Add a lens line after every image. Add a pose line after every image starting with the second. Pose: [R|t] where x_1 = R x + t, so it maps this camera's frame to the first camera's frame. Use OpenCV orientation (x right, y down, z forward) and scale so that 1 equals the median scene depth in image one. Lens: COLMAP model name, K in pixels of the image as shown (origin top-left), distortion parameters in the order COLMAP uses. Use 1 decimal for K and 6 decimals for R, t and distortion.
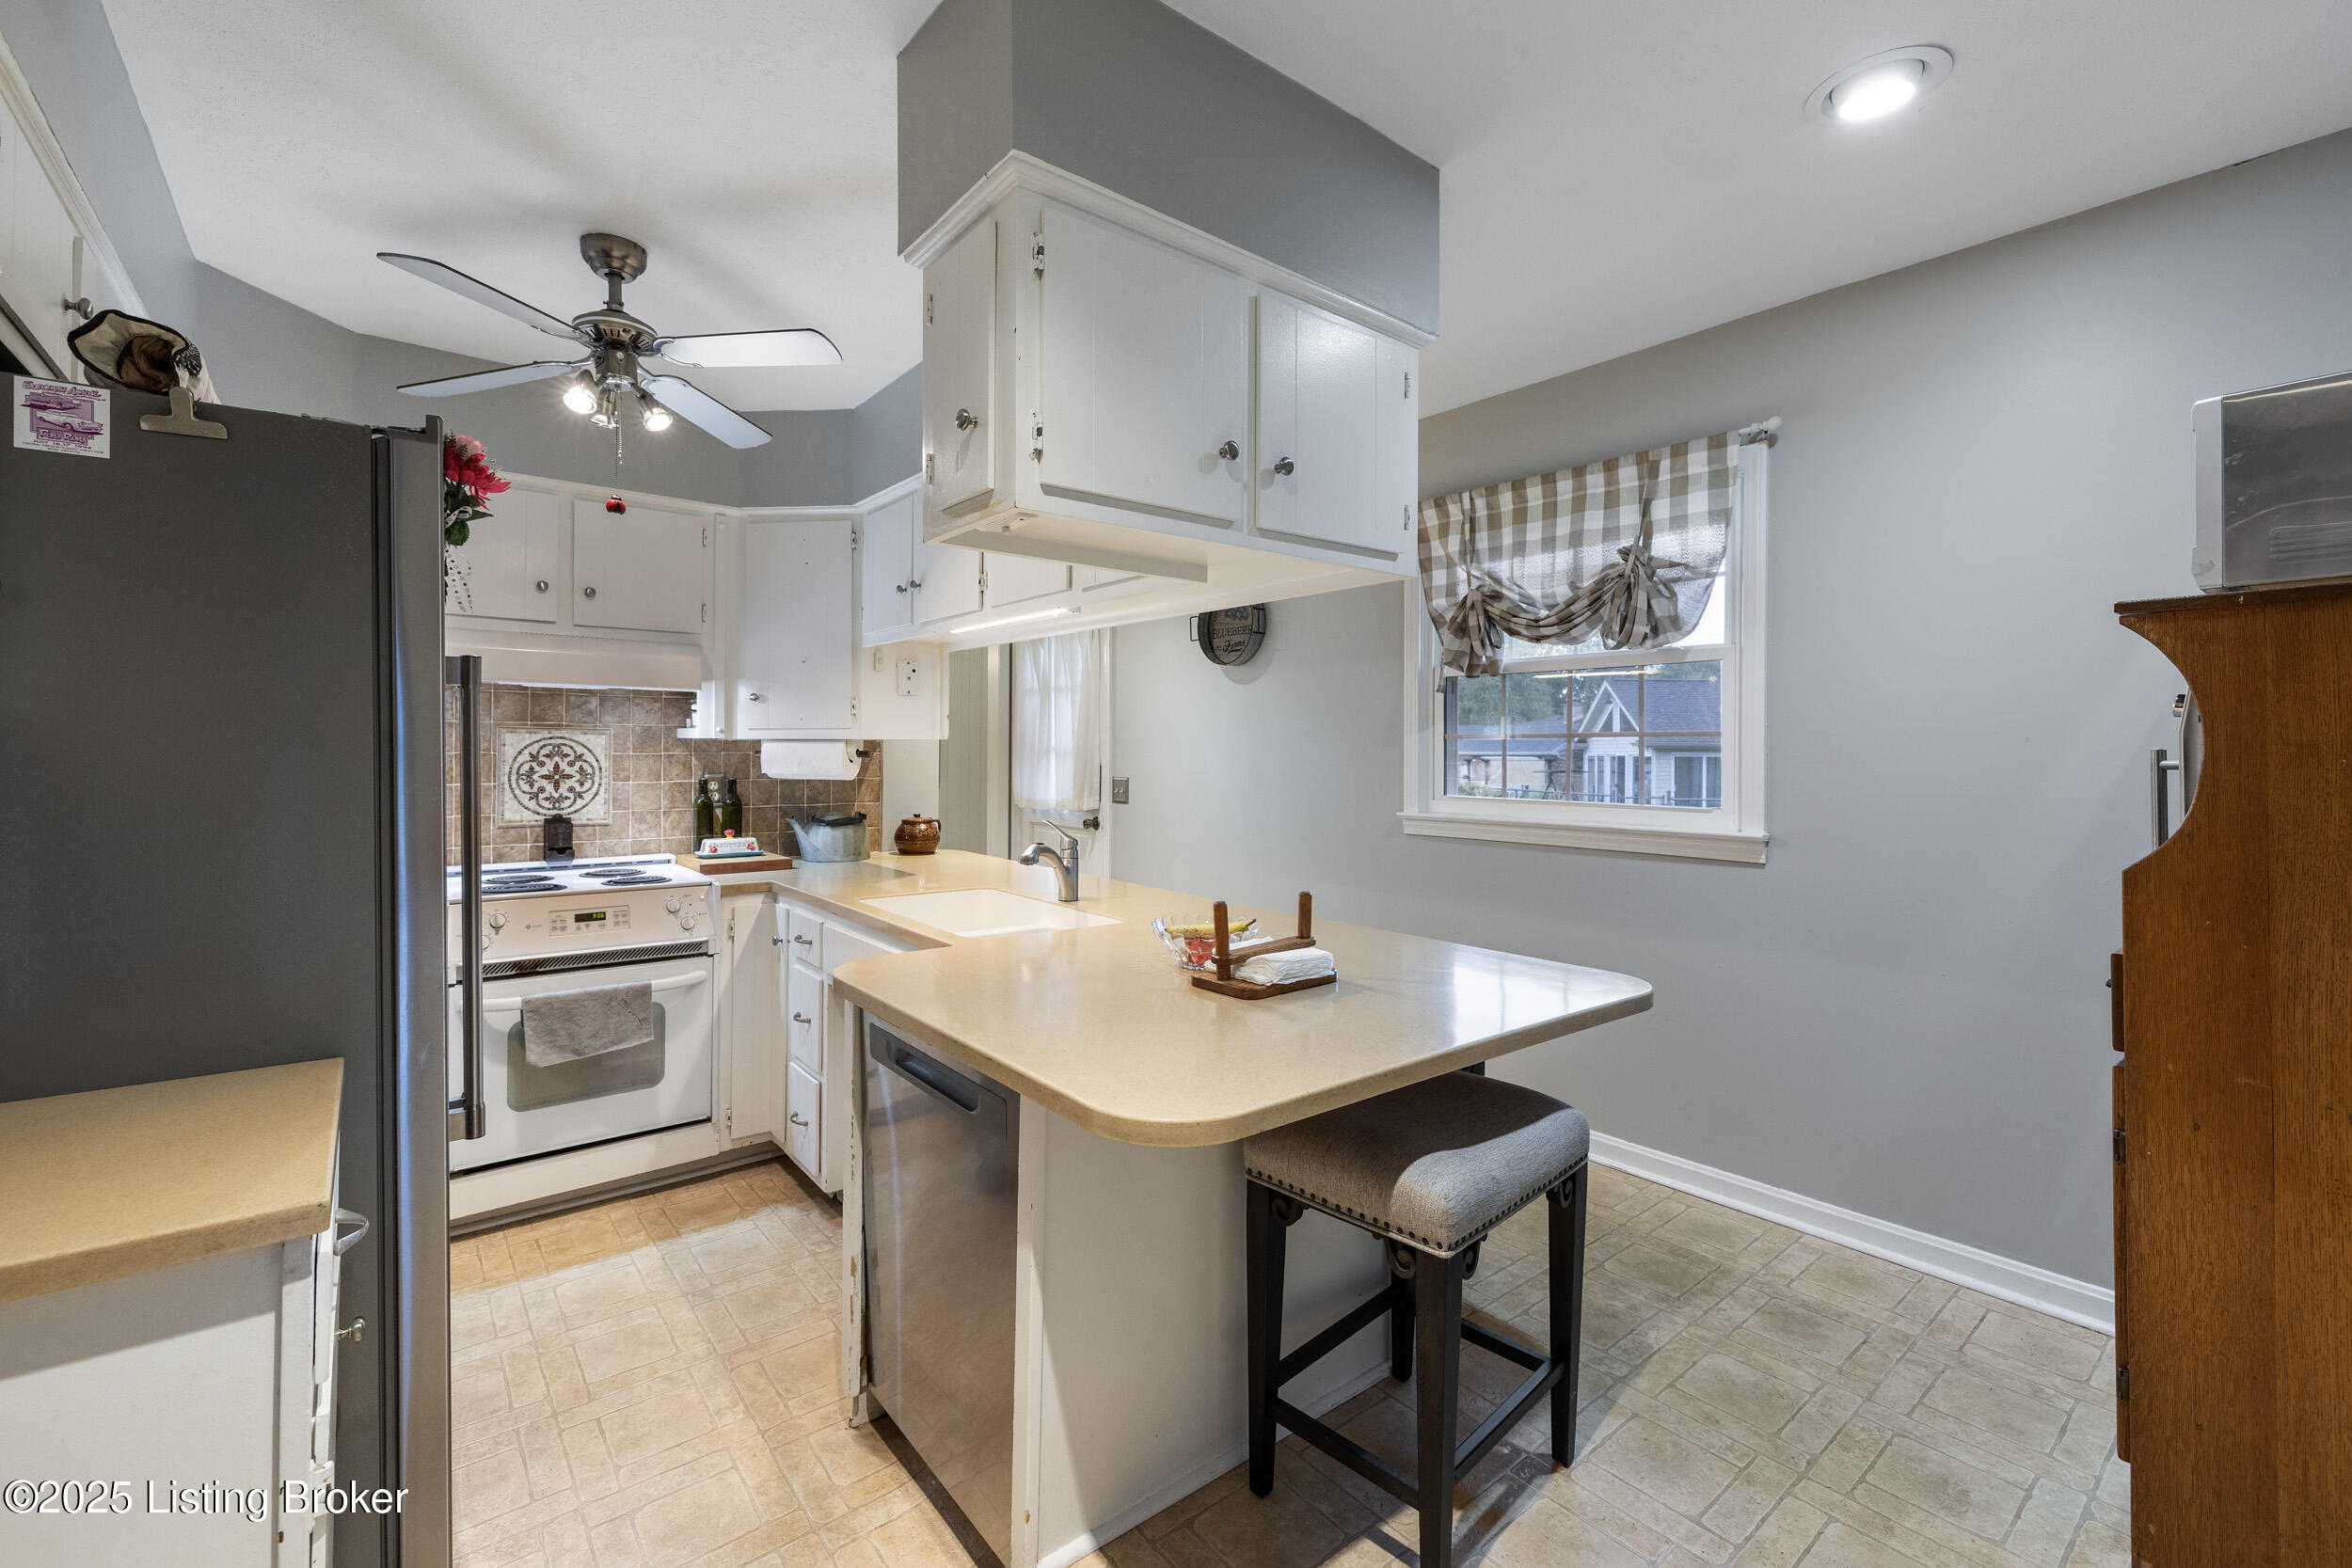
lens RADIAL K [[1000.0, 0, 1181.6], [0, 1000.0, 755.1], [0, 0, 1]] dist [0.000270, -0.000081]
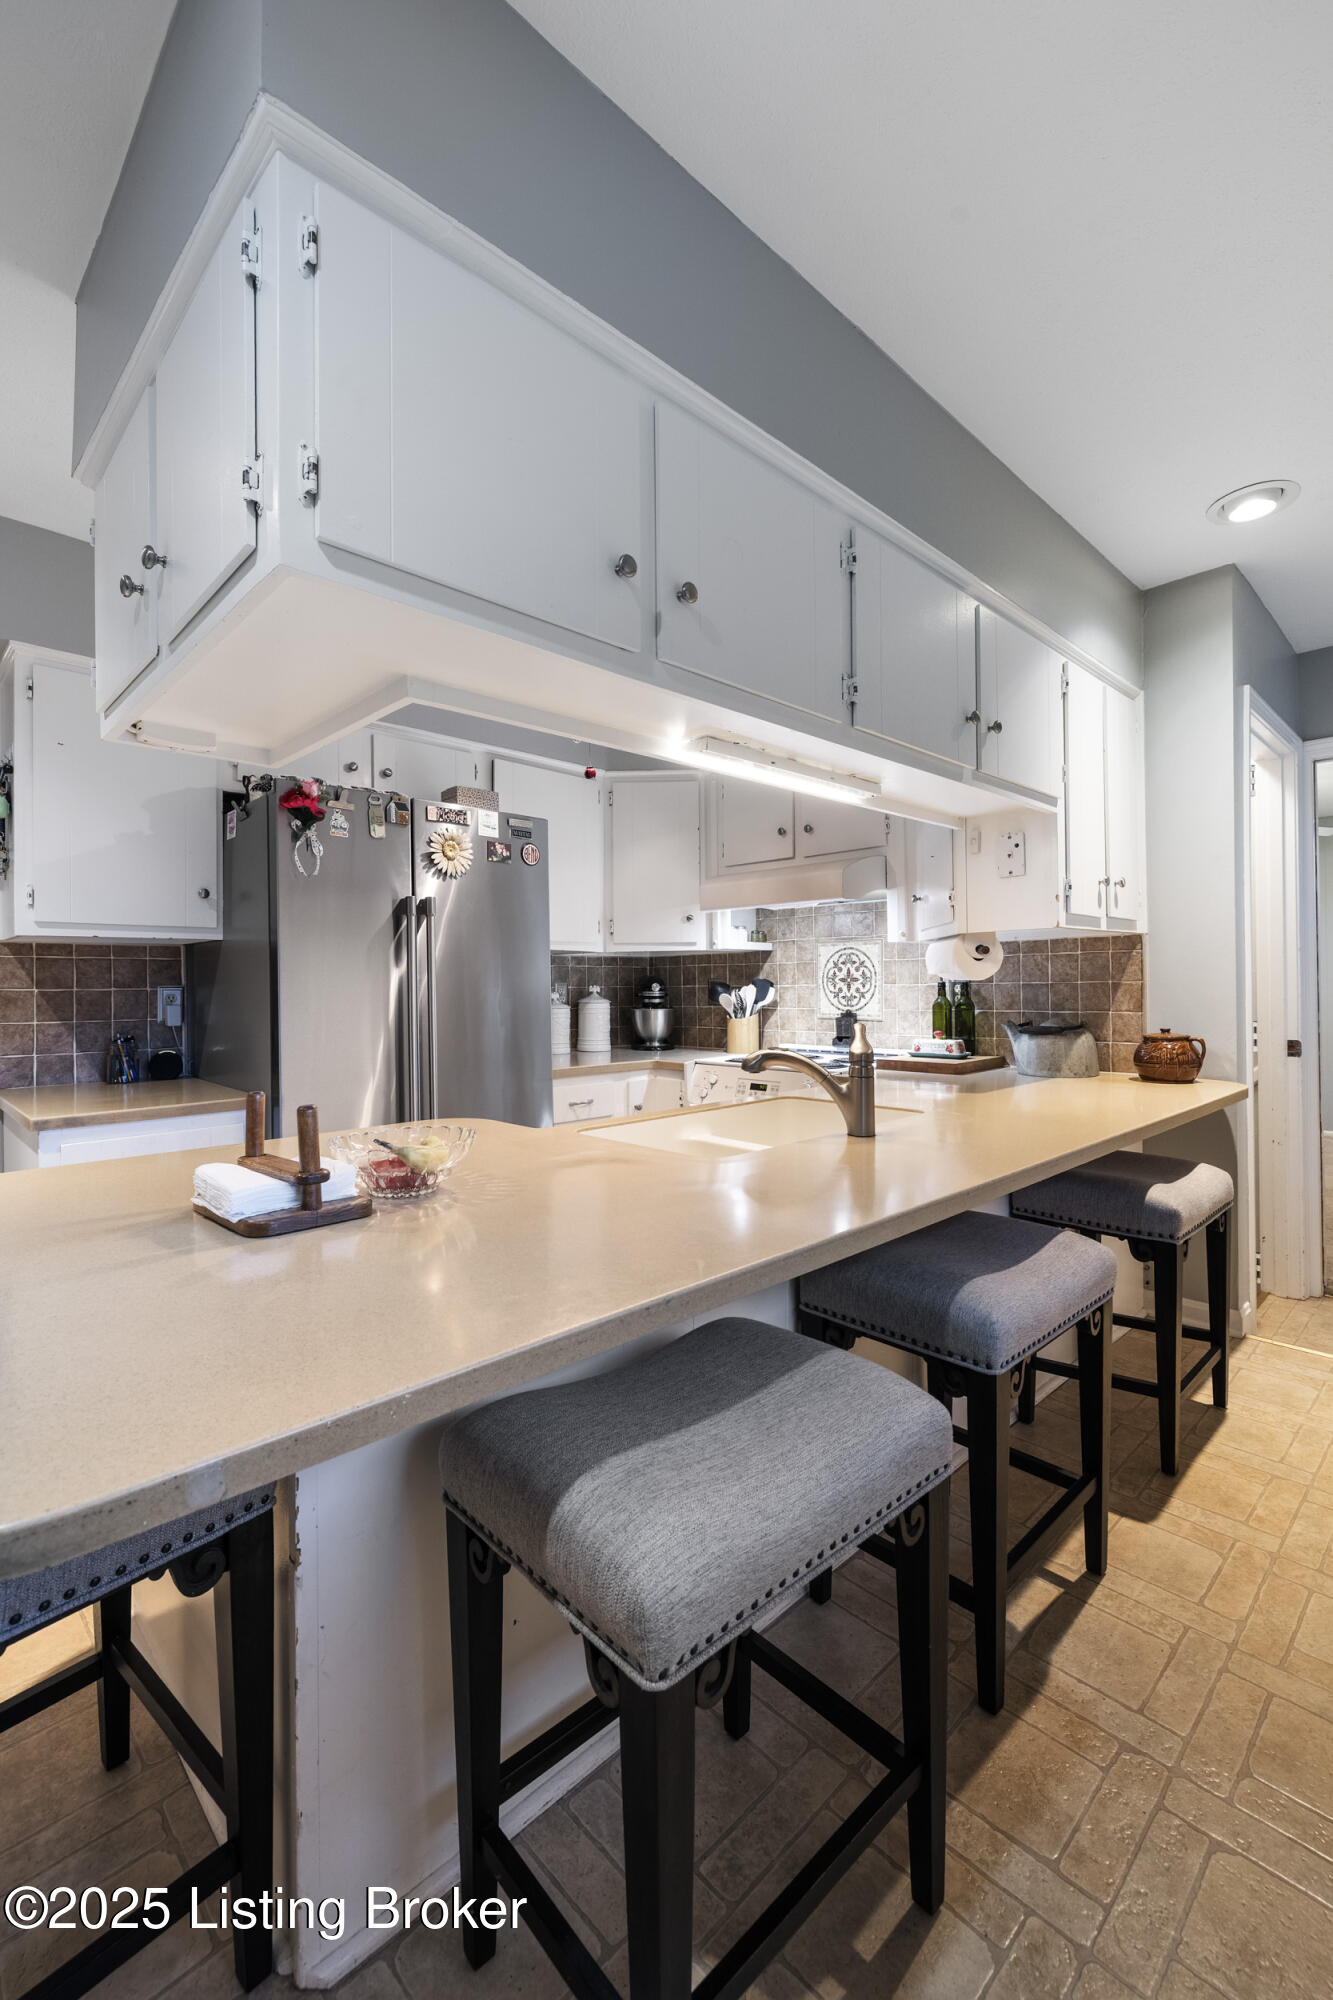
lens RADIAL K [[850.4, 0, 696.1], [0, 850.4, 991.6], [0, 0, 1]] dist [0.000270, -0.000081]
pose [[0.100234, 0.000021, -0.994964, 0.415481], [0.005300, 0.999986, 0.000555, 0.035467], [0.994950, -0.005329, 0.100233, 0.719638]]
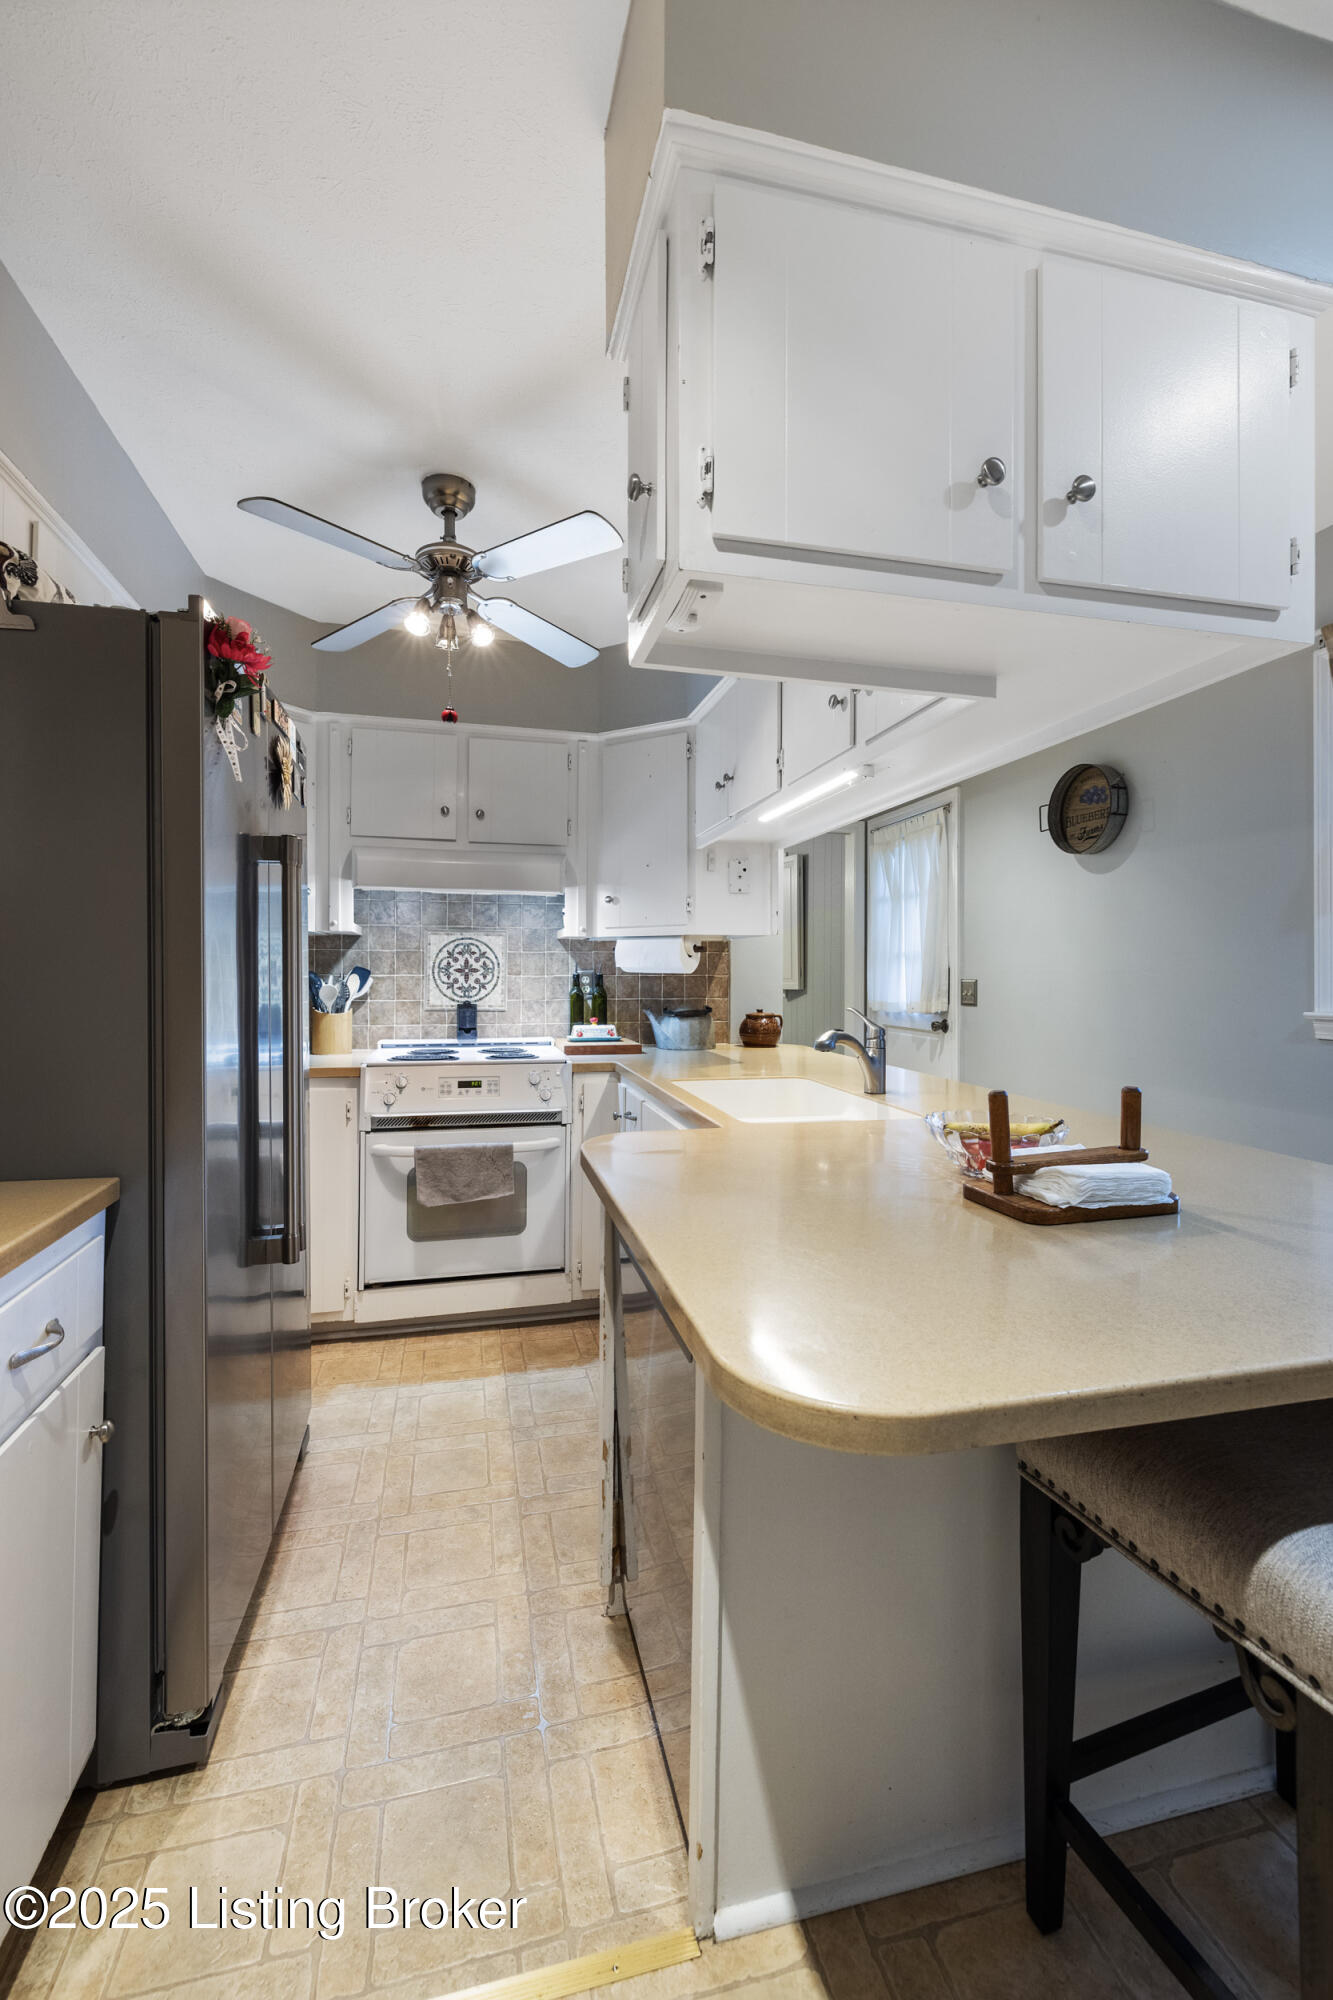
lens RADIAL K [[850.4, 0, 678.2], [0, 850.4, 972.8], [0, 0, 1]] dist [0.000270, -0.000081]
pose [[0.905698, -0.003033, -0.423912, 0.051876], [-0.000853, 0.999959, -0.008977, 0.034634], [0.423922, 0.008492, 0.905659, 0.170769]]
